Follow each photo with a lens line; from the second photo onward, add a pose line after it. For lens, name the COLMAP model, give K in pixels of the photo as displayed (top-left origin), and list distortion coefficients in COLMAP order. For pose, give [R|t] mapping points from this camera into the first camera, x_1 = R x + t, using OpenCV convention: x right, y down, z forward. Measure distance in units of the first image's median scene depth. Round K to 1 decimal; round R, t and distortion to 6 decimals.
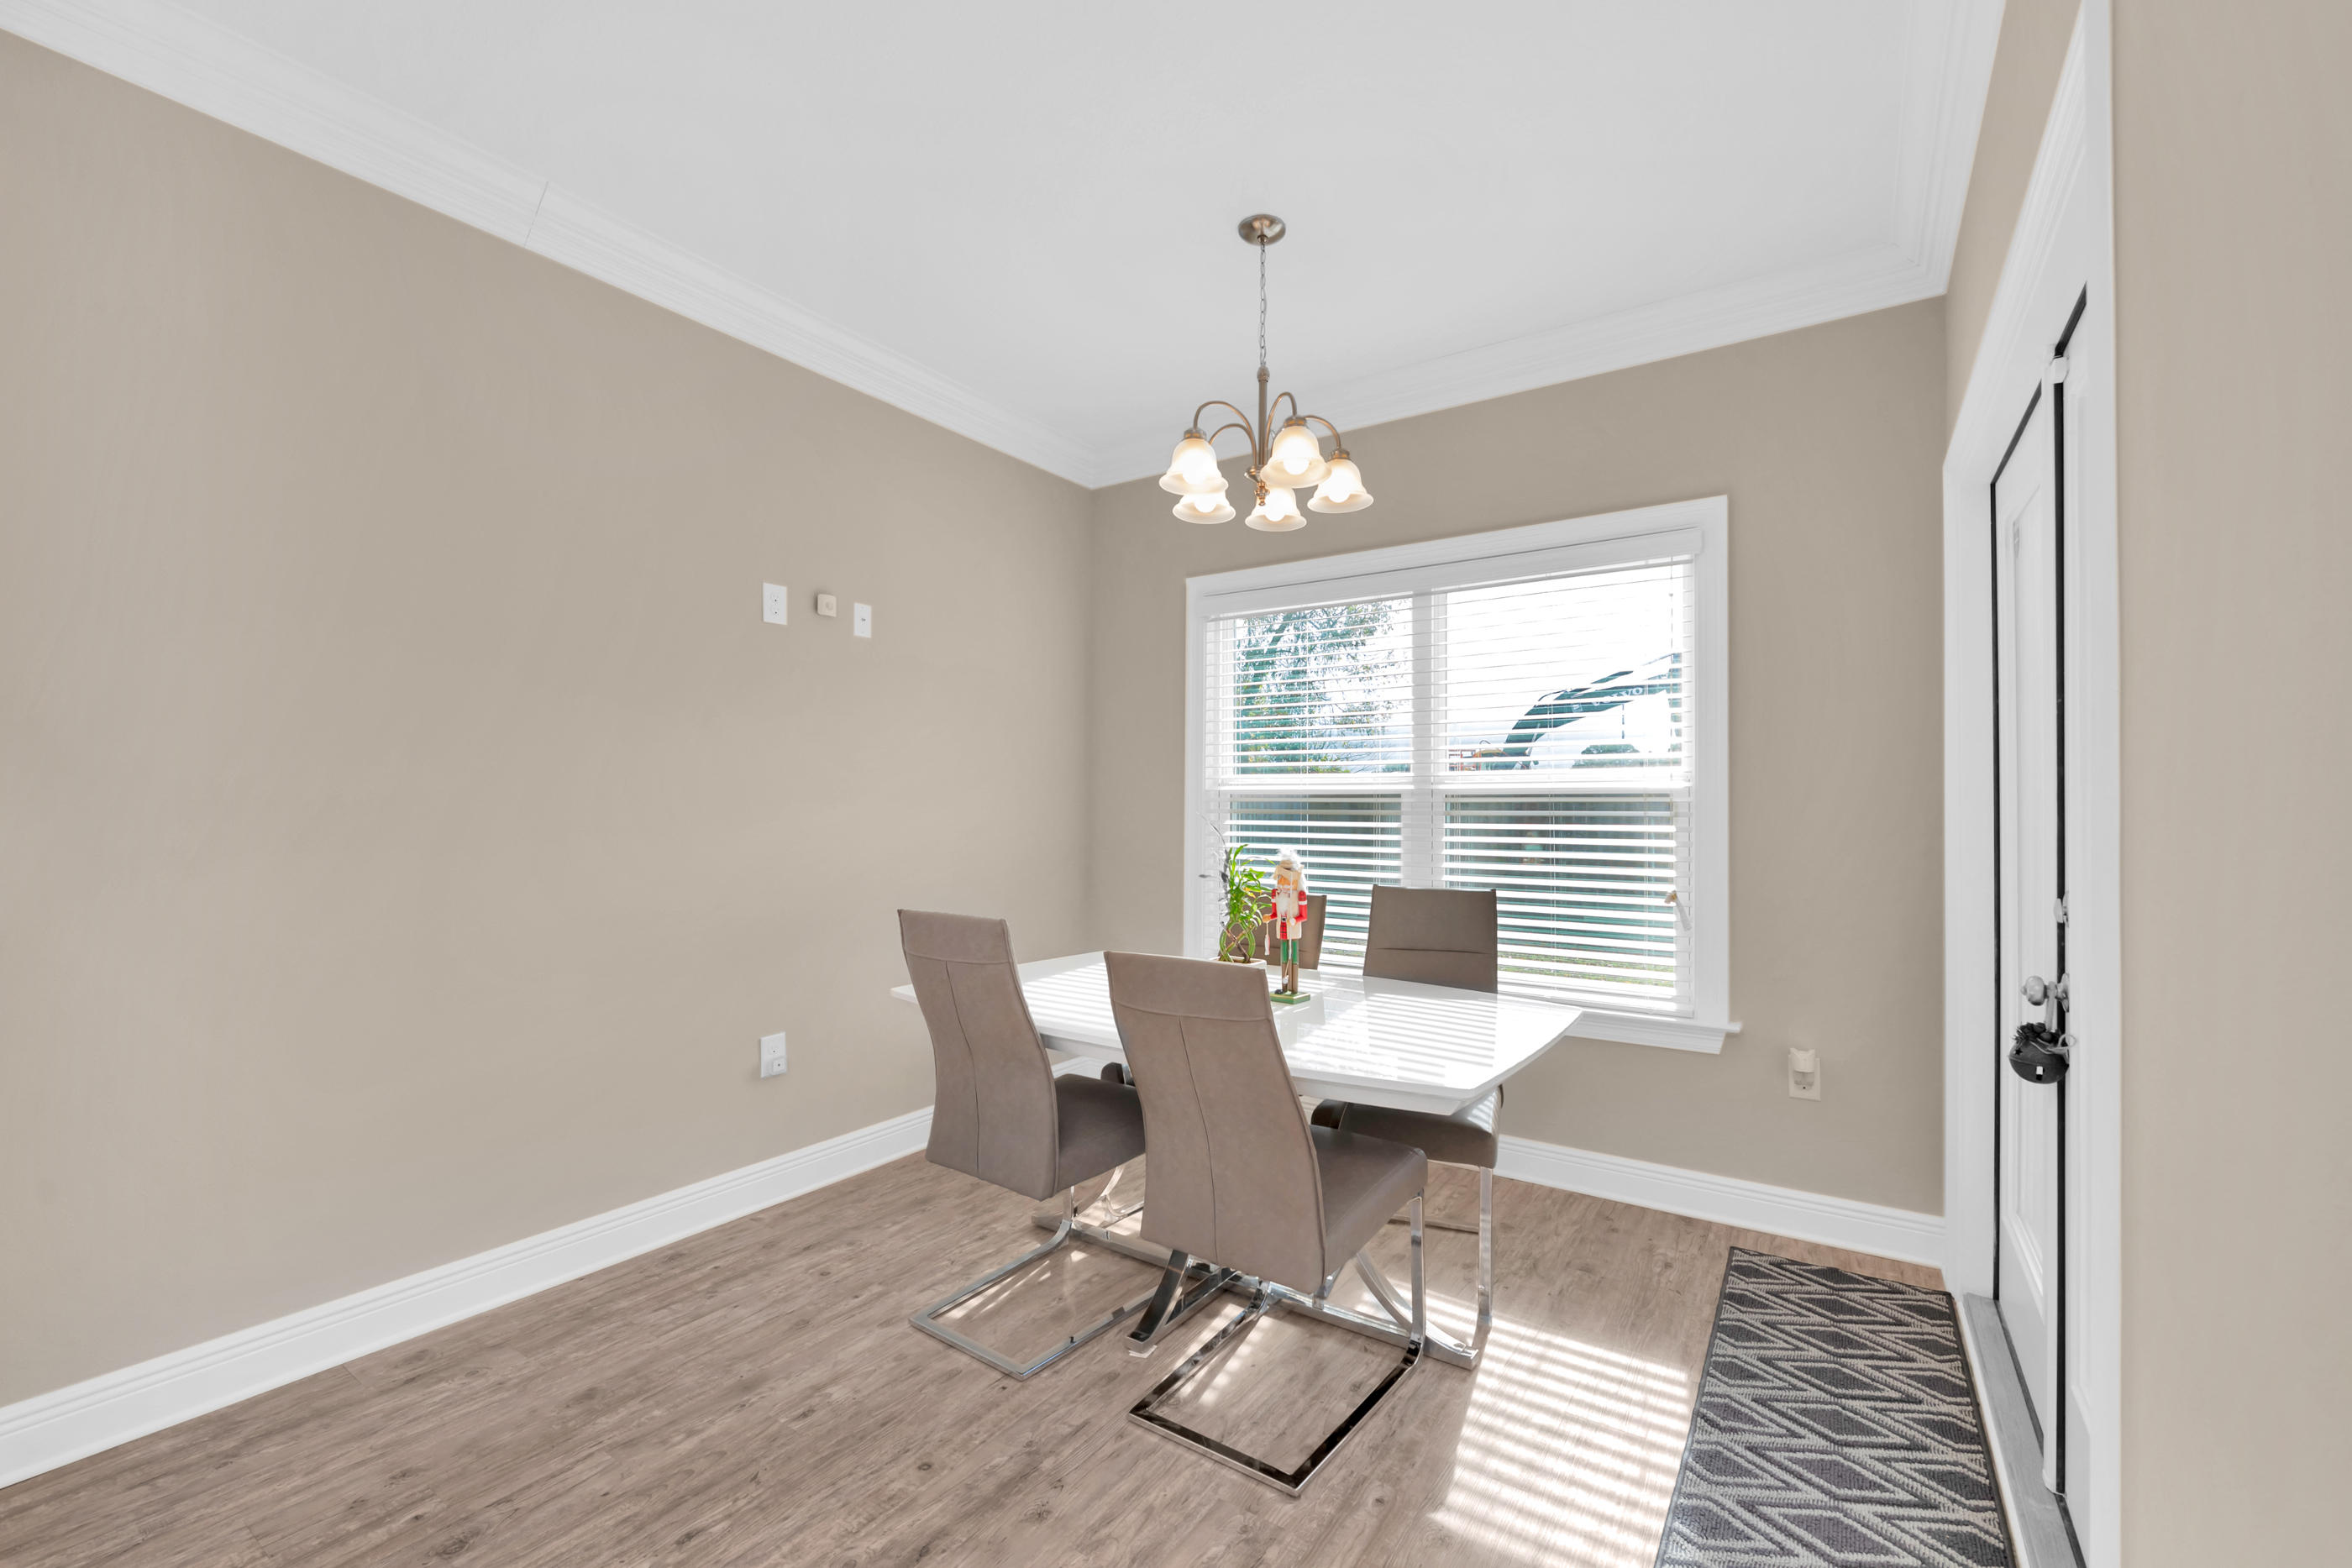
lens RADIAL K [[946.3, 0, 1221.7], [0, 946.3, 805.9], [0, 0, 1]] dist [0.000849, -0.004249]
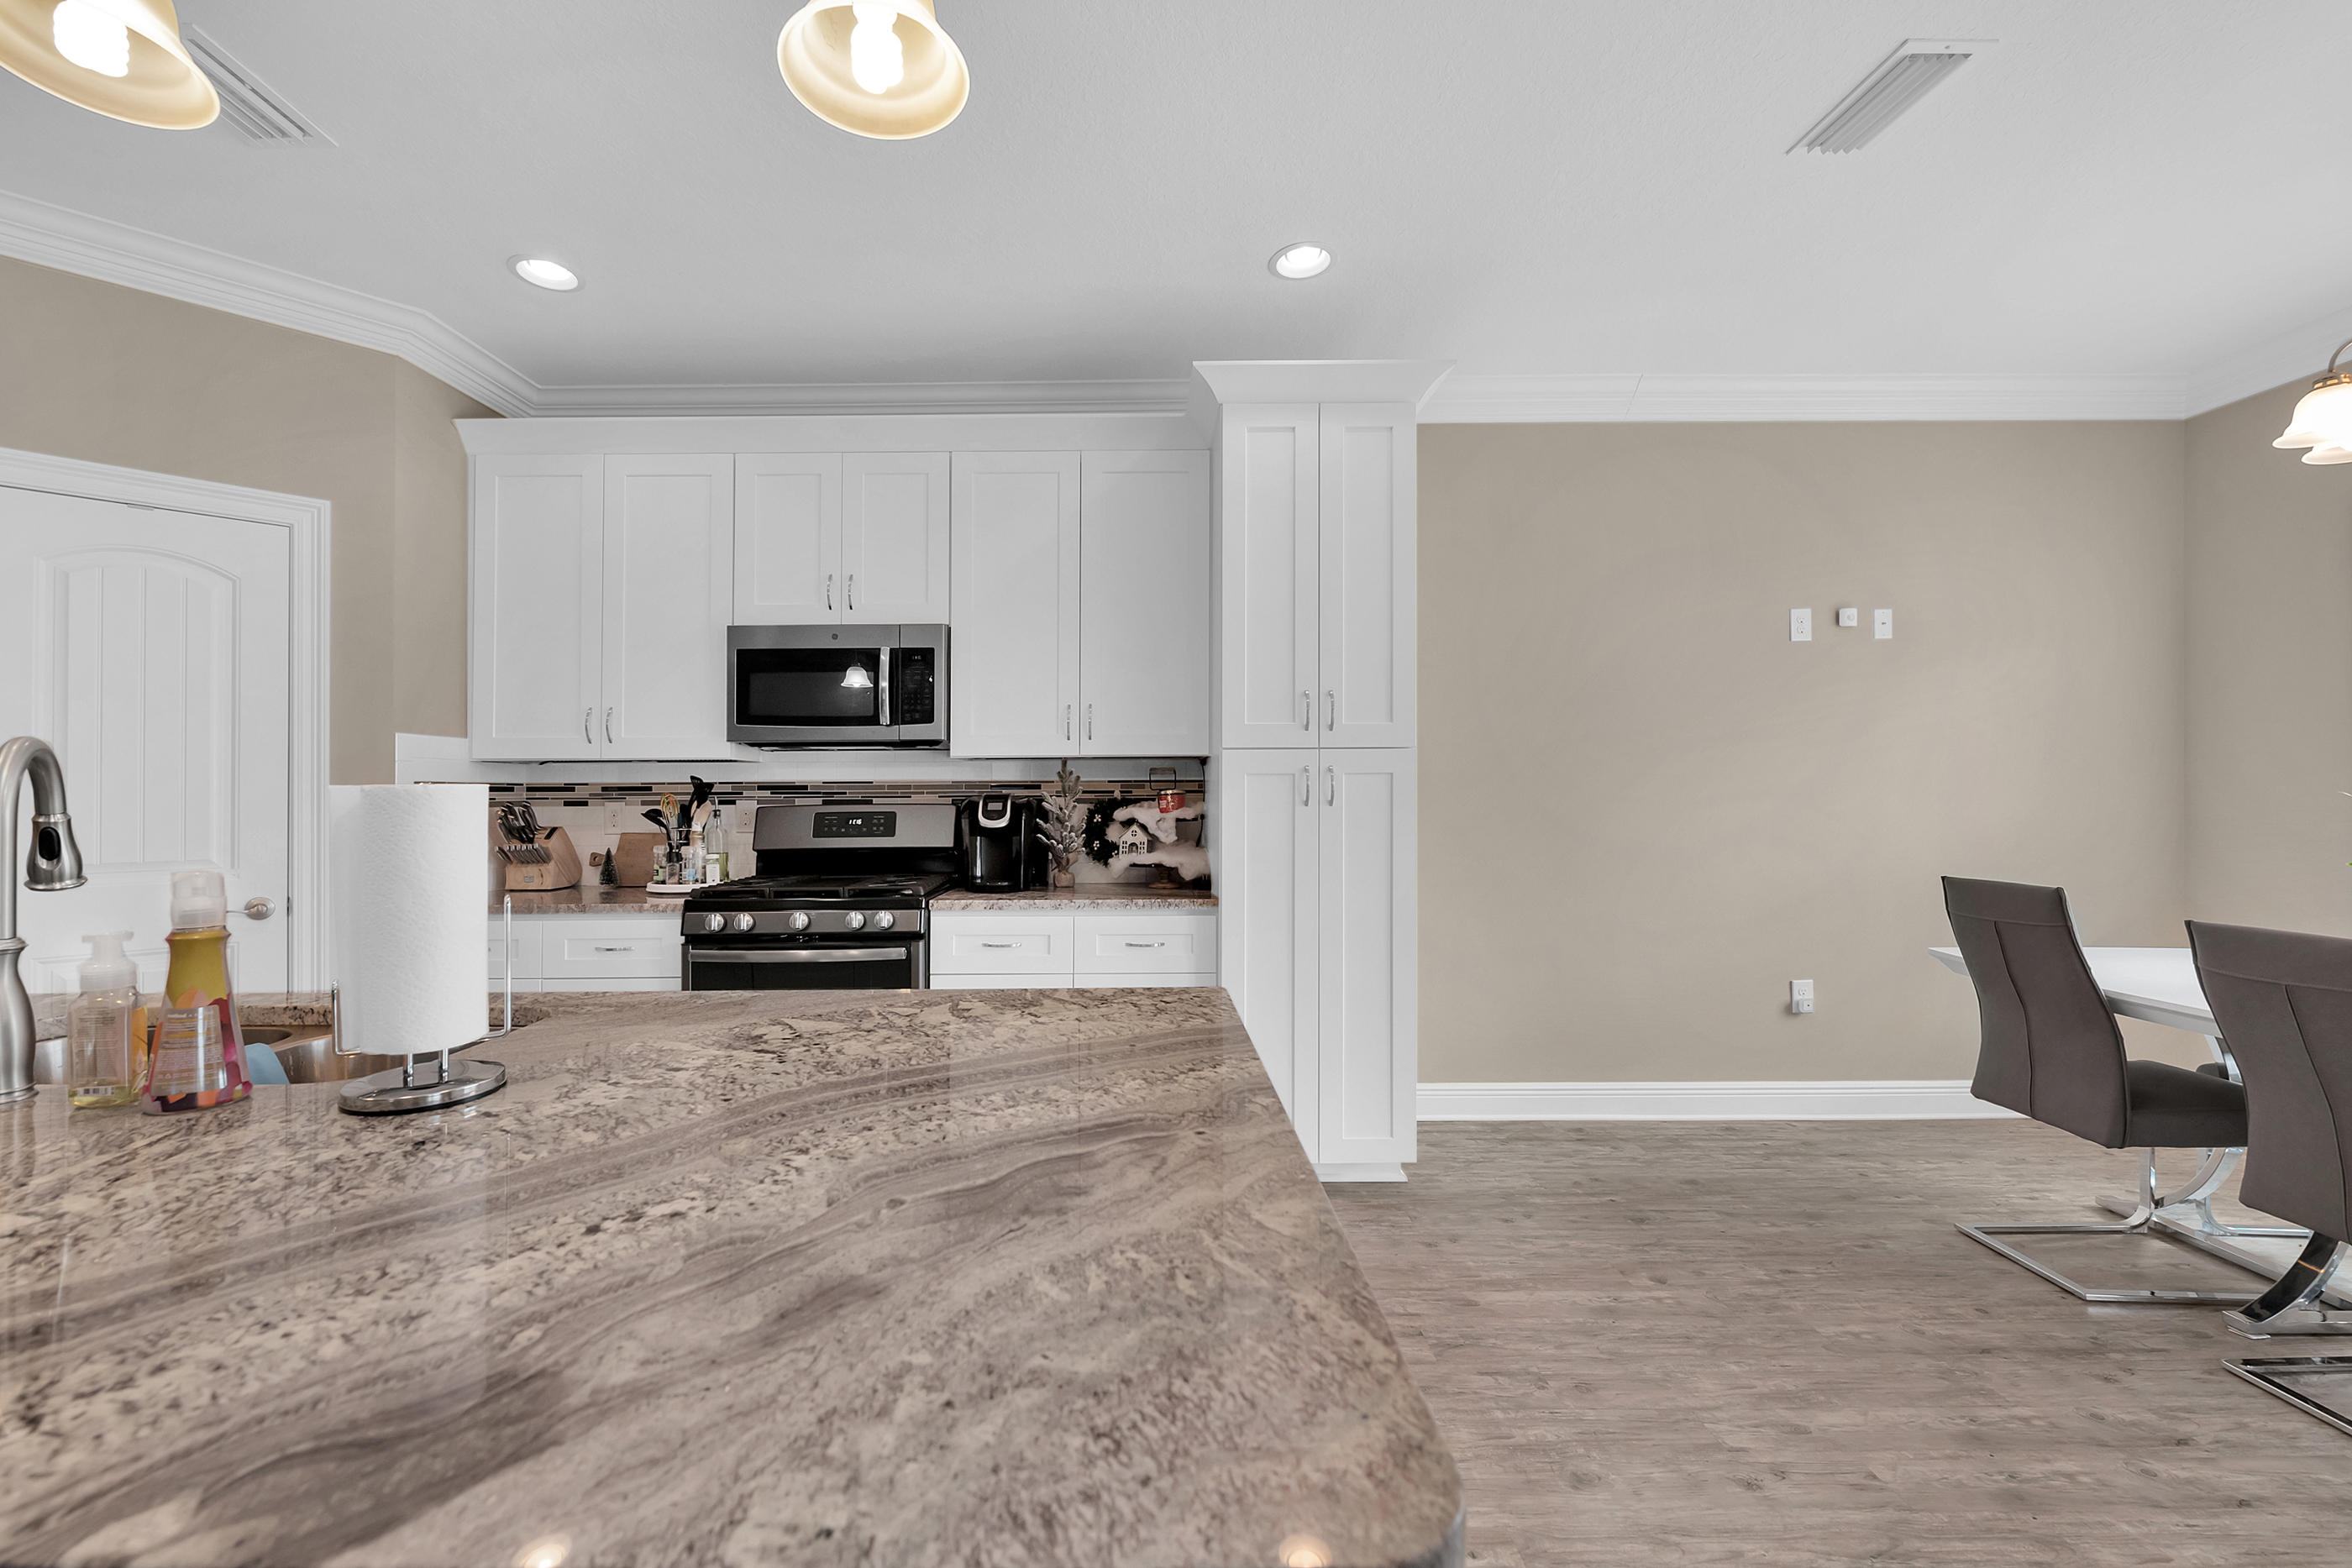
lens RADIAL K [[946.3, 0, 1143.4], [0, 946.3, 795.5], [0, 0, 1]] dist [0.000849, -0.004249]
pose [[0.550968, -0.006921, -0.834498, 0.088808], [0.009834, 0.999950, -0.001800, -0.001481], [0.834469, -0.007215, 0.551008, -0.444266]]
